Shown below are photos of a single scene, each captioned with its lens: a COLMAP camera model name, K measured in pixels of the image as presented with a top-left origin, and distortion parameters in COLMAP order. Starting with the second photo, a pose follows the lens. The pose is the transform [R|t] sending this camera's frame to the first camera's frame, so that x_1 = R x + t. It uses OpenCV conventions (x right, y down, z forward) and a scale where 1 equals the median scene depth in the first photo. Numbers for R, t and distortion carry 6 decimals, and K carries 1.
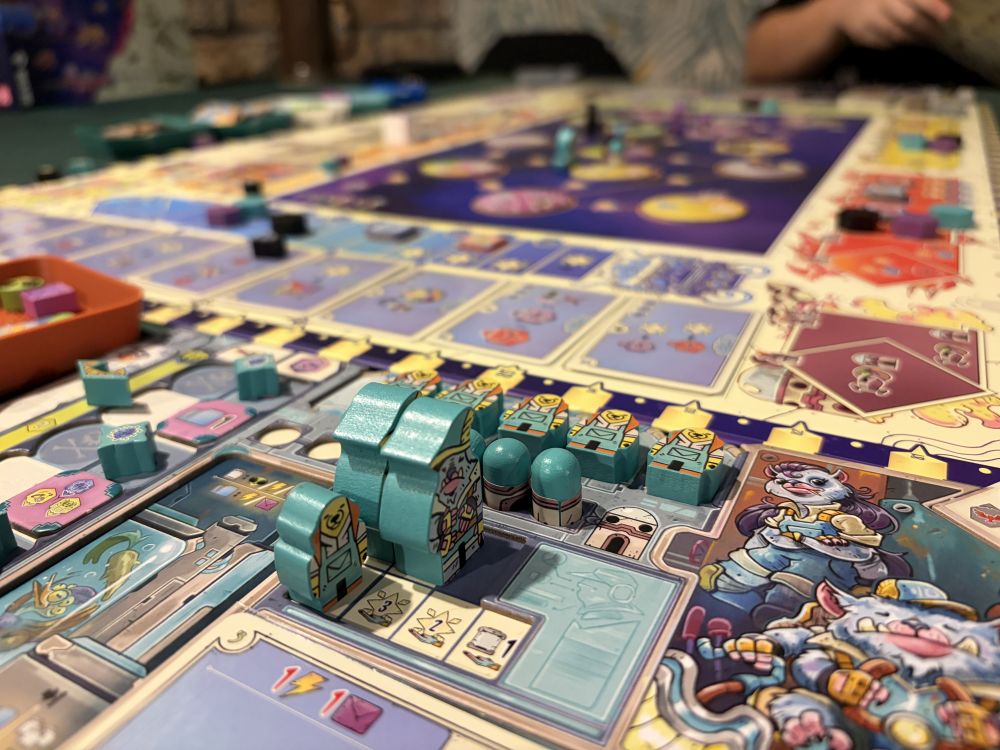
lens RADIAL K [[776.0, 0, 497.5], [0, 776.0, 375.9], [0, 0, 1]] dist [-0.001432, -0.021702]
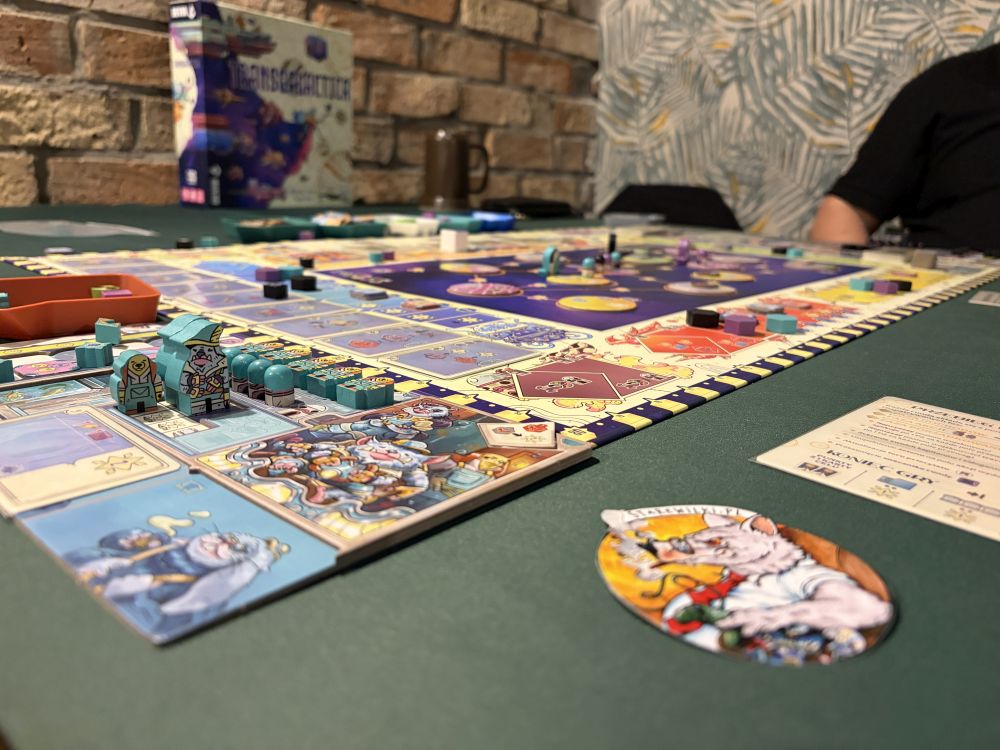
lens RADIAL K [[776.0, 0, 501.3], [0, 776.0, 376.0], [0, 0, 1]] dist [-0.001432, -0.021702]
pose [[0.969752, 0.123879, -0.210321, 0.165822], [-0.158354, 0.975002, -0.155866, 0.055174], [0.185754, 0.184457, 0.965127, -0.111720]]
